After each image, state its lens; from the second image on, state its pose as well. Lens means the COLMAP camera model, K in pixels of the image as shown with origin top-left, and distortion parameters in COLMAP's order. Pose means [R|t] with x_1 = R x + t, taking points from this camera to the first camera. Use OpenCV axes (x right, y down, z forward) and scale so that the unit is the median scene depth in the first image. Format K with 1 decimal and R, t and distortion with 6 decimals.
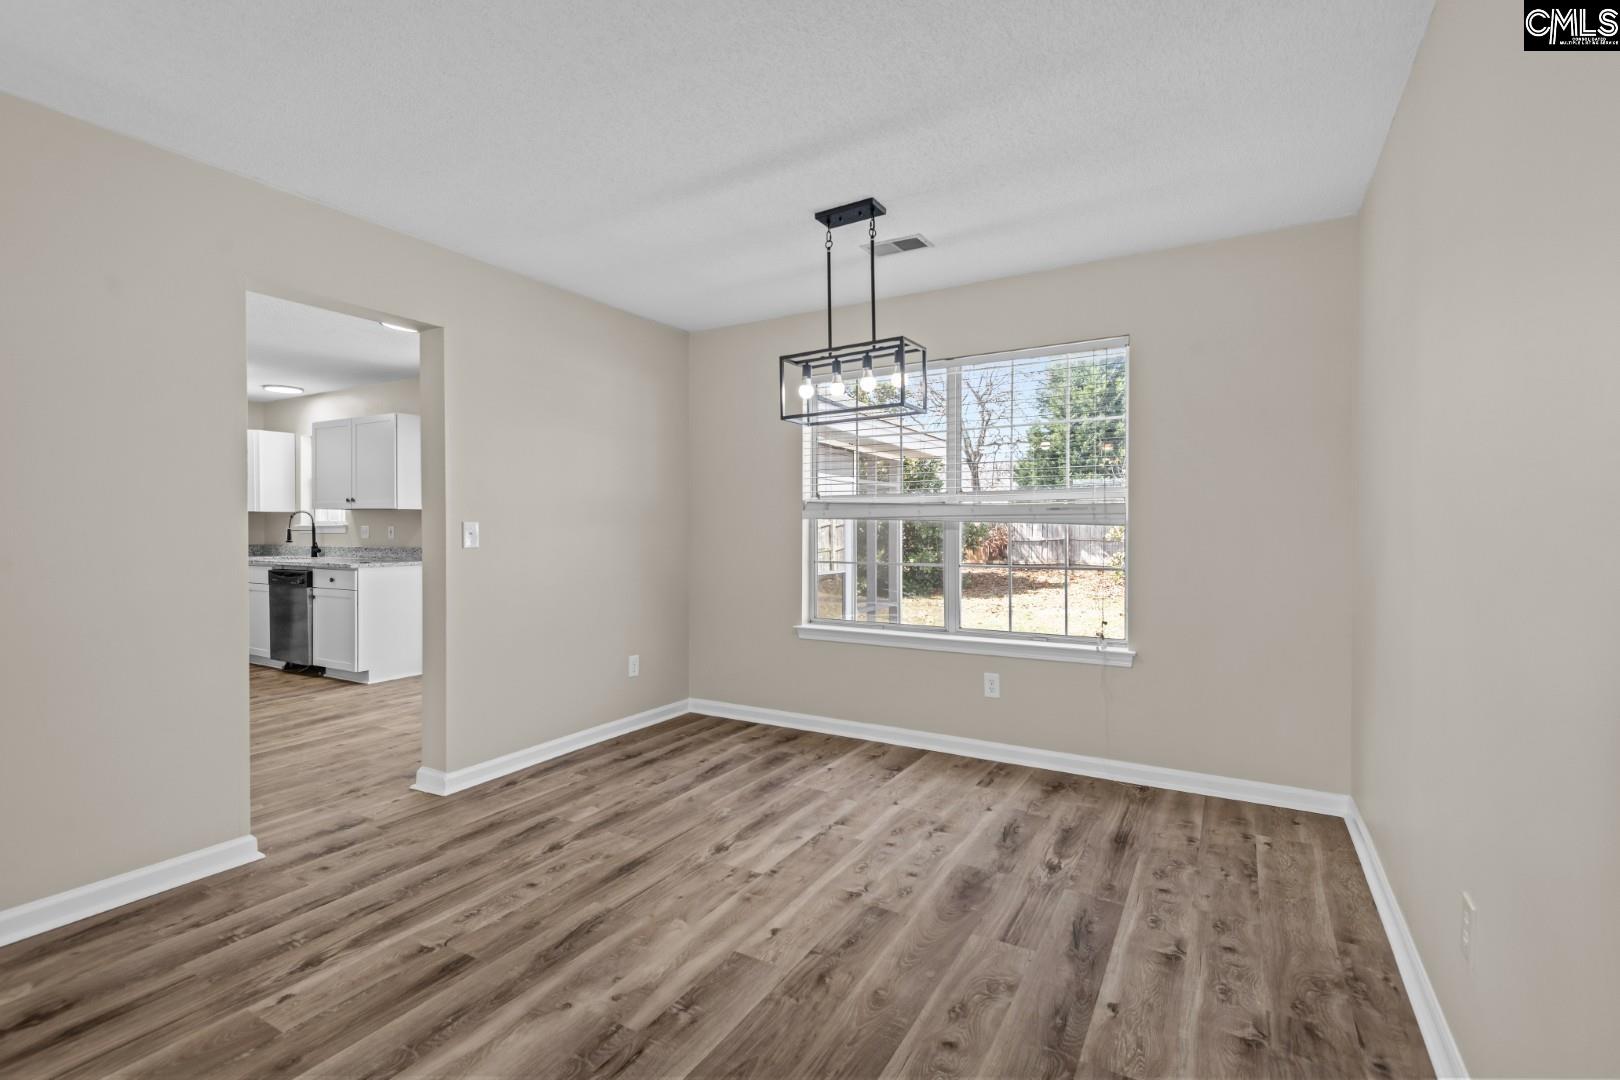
lens RADIAL K [[752.2, 0, 797.3], [0, 752.2, 528.1], [0, 0, 1]] dist [0.031130, -0.015316]
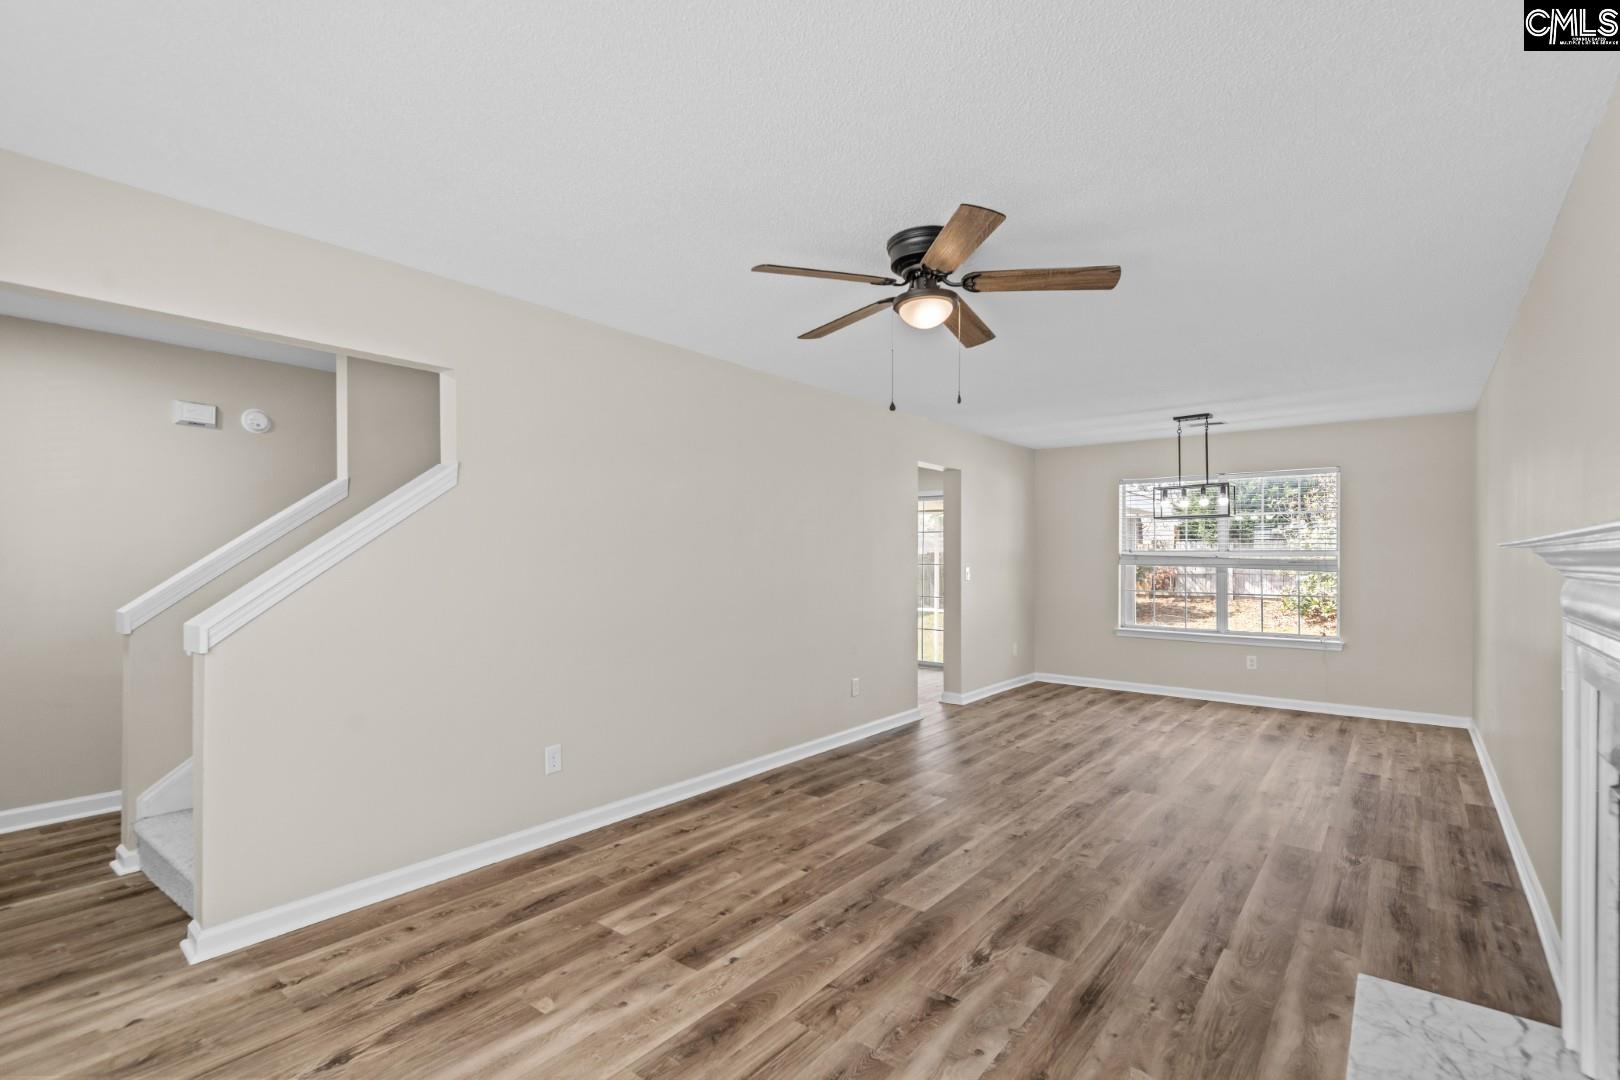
lens RADIAL K [[752.2, 0, 807.1], [0, 752.2, 546.7], [0, 0, 1]] dist [0.031130, -0.015316]
pose [[0.990441, 0.005180, -0.137840, -0.670659], [-0.006843, 0.999909, -0.011589, -0.042134], [0.137767, 0.012421, 0.990387, -1.144430]]
